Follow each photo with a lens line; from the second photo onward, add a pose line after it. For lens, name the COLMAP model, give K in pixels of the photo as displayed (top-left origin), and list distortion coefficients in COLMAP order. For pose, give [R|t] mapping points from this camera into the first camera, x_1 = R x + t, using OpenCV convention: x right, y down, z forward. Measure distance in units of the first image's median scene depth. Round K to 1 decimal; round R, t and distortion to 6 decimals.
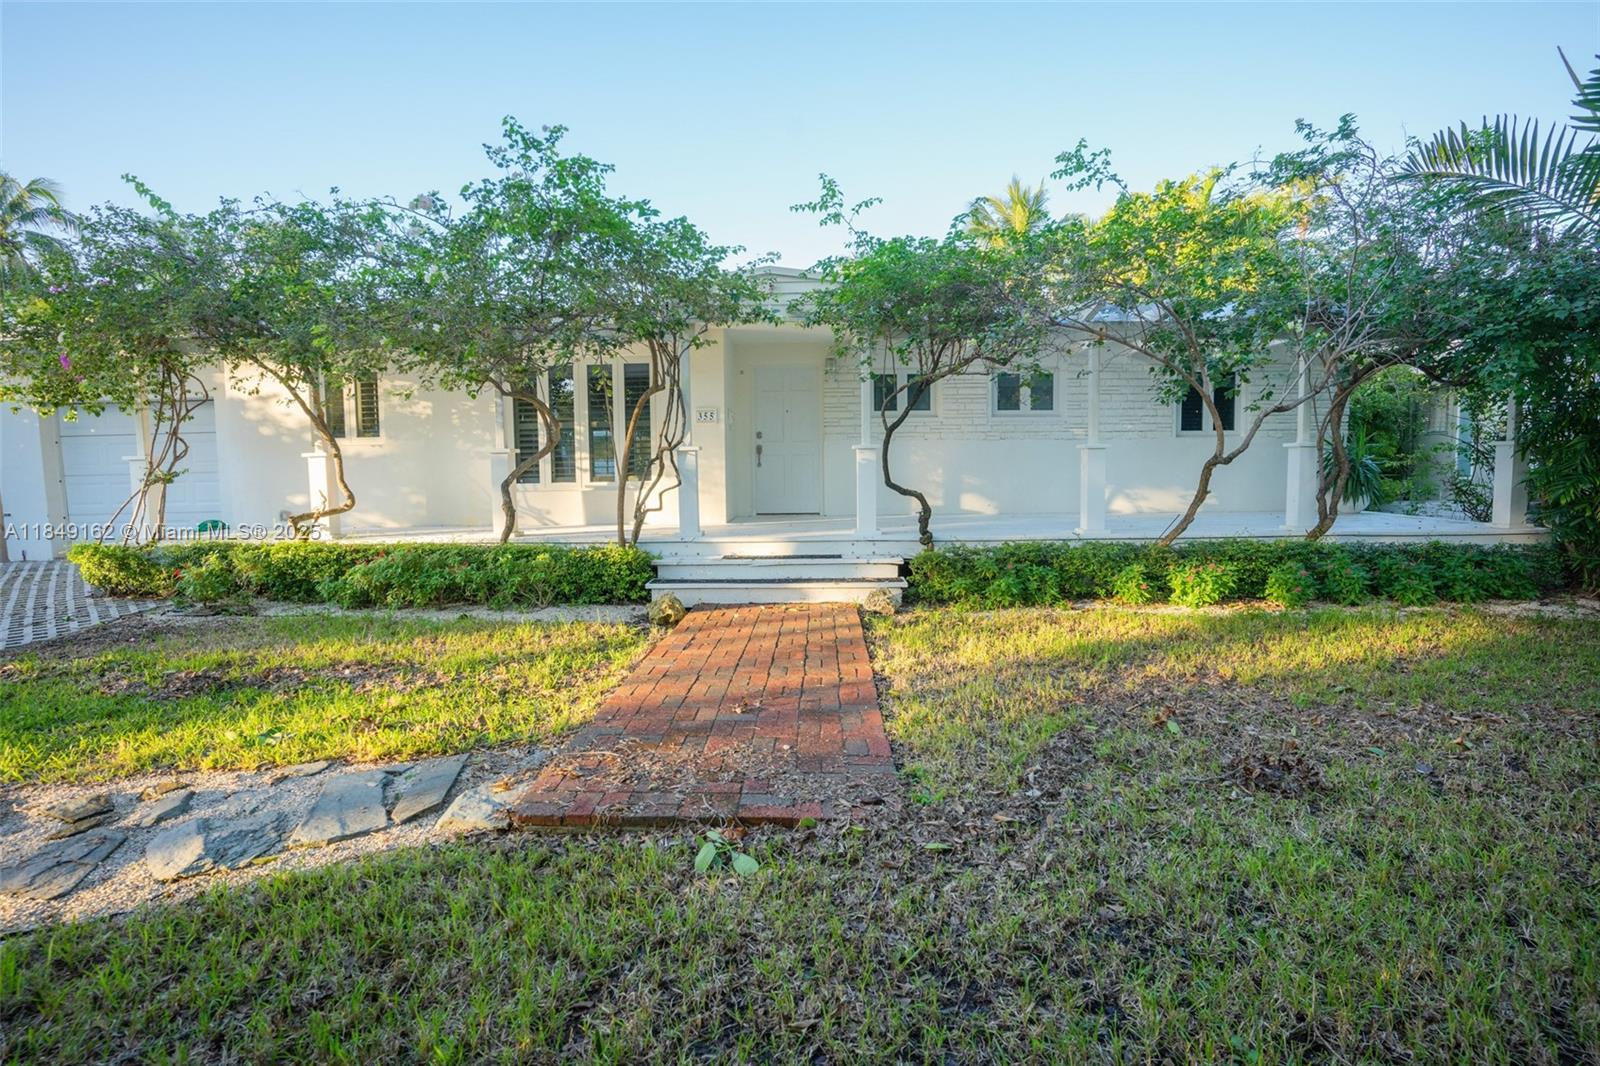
lens RADIAL K [[1214.3, 0, 800.0], [0, 1214.3, 533.0], [0, 0, 1]] dist [-0.008799, 0.063022]
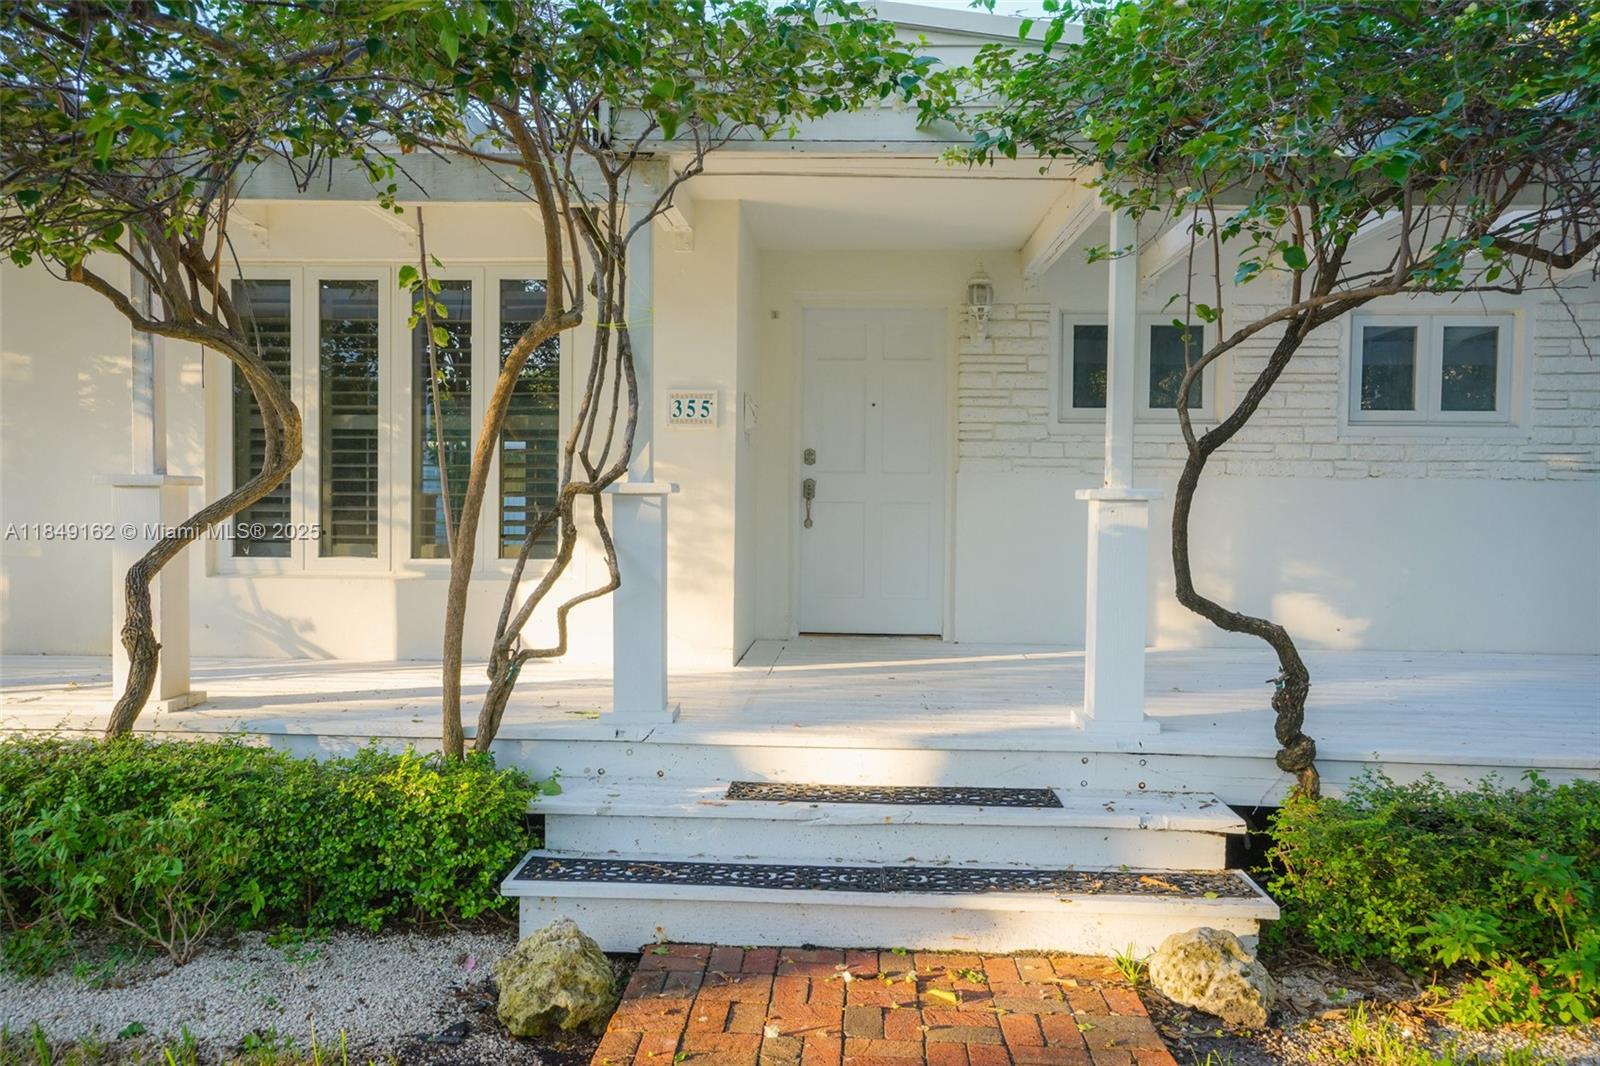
lens RADIAL K [[1354.1, 0, 800.0], [0, 1354.1, 533.0], [0, 0, 1]] dist [0.104451, 0.323702]
pose [[0.999677, 0.024141, 0.007937, -0.046340], [-0.023948, 0.999435, -0.023564, -0.046879], [-0.008501, 0.023366, 0.999691, 0.580192]]
